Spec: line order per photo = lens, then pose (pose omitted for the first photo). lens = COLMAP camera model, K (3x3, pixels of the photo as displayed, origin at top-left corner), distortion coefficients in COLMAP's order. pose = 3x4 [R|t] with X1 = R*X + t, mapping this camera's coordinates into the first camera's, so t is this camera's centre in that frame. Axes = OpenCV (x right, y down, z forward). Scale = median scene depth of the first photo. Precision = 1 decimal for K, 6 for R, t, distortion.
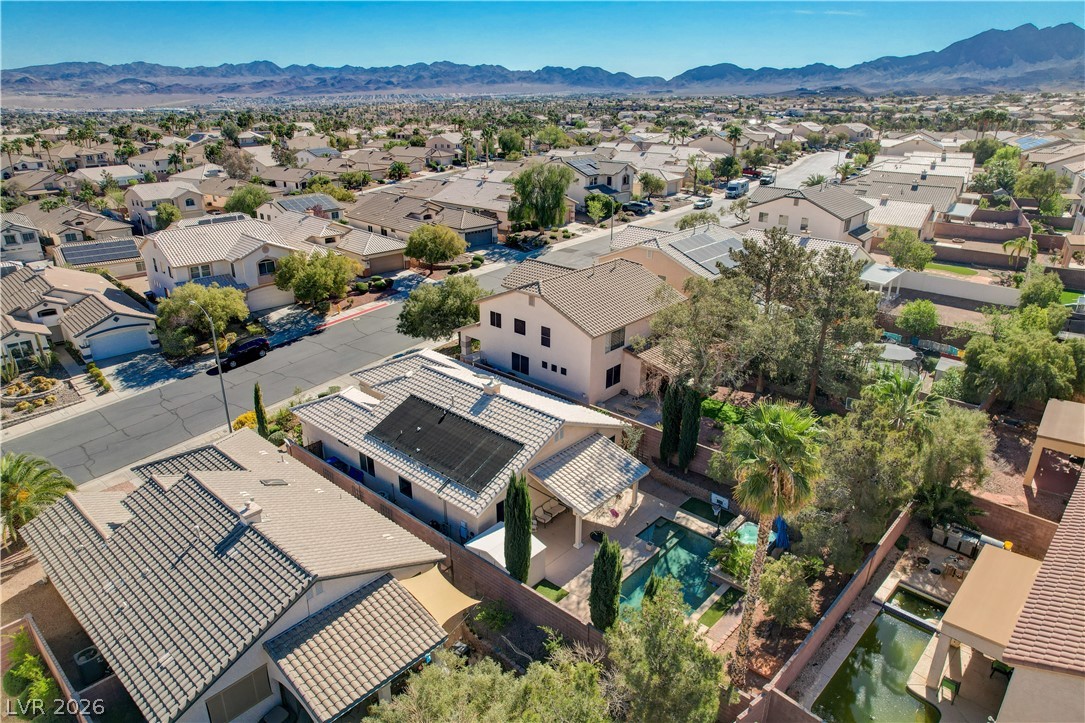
lens RADIAL K [[702.6, 0, 542.9], [0, 702.6, 362.0], [0, 0, 1]] dist [0.003366, 0.001057]
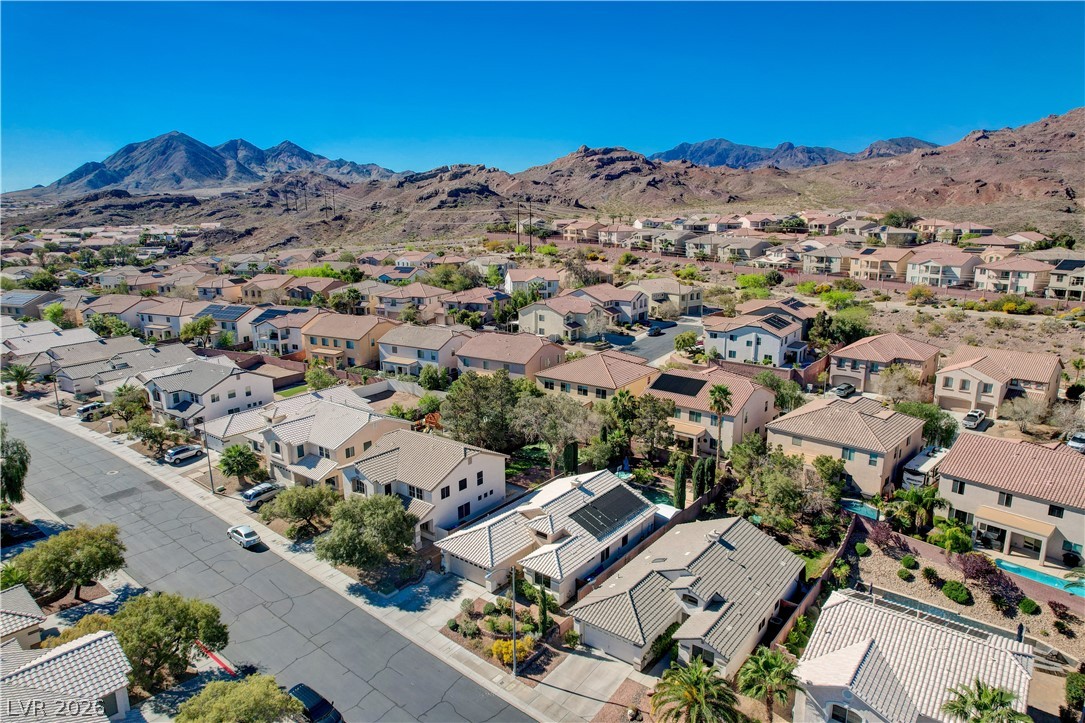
lens RADIAL K [[649.6, 0, 542.2], [0, 649.6, 361.0], [0, 0, 1]] dist [-0.000191, -0.000012]
pose [[-0.067913, -0.217538, 0.973686, -1.311433], [0.371382, 0.900292, 0.227043, -0.531503], [-0.925993, 0.377029, 0.019648, 0.769465]]
